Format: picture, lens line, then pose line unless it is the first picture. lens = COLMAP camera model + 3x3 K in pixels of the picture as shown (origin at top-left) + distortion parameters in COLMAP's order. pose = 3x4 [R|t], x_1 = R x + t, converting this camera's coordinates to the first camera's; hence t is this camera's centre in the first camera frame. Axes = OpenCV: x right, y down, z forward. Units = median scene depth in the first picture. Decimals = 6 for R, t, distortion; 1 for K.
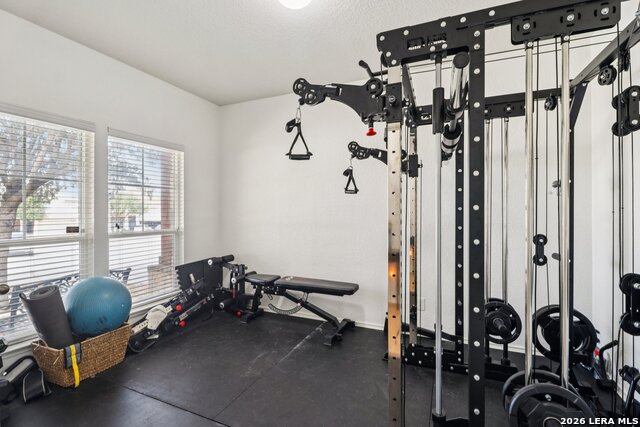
lens RADIAL K [[290.7, 0, 318.7], [0, 290.7, 209.7], [0, 0, 1]] dist [-0.002386, -0.000627]
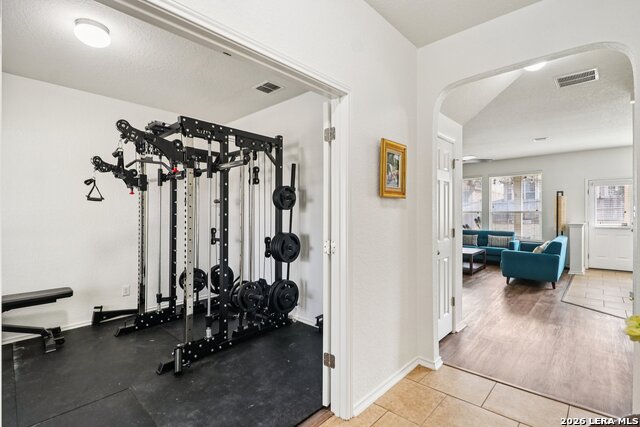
lens RADIAL K [[300.2, 0, 313.8], [0, 300.2, 202.9], [0, 0, 1]] dist [-0.002224, -0.000733]
pose [[0.331137, 0.033293, 0.942995, -0.843003], [-0.000221, 0.999380, -0.035206, -0.007797], [-0.943583, 0.011450, 0.330939, -0.244592]]
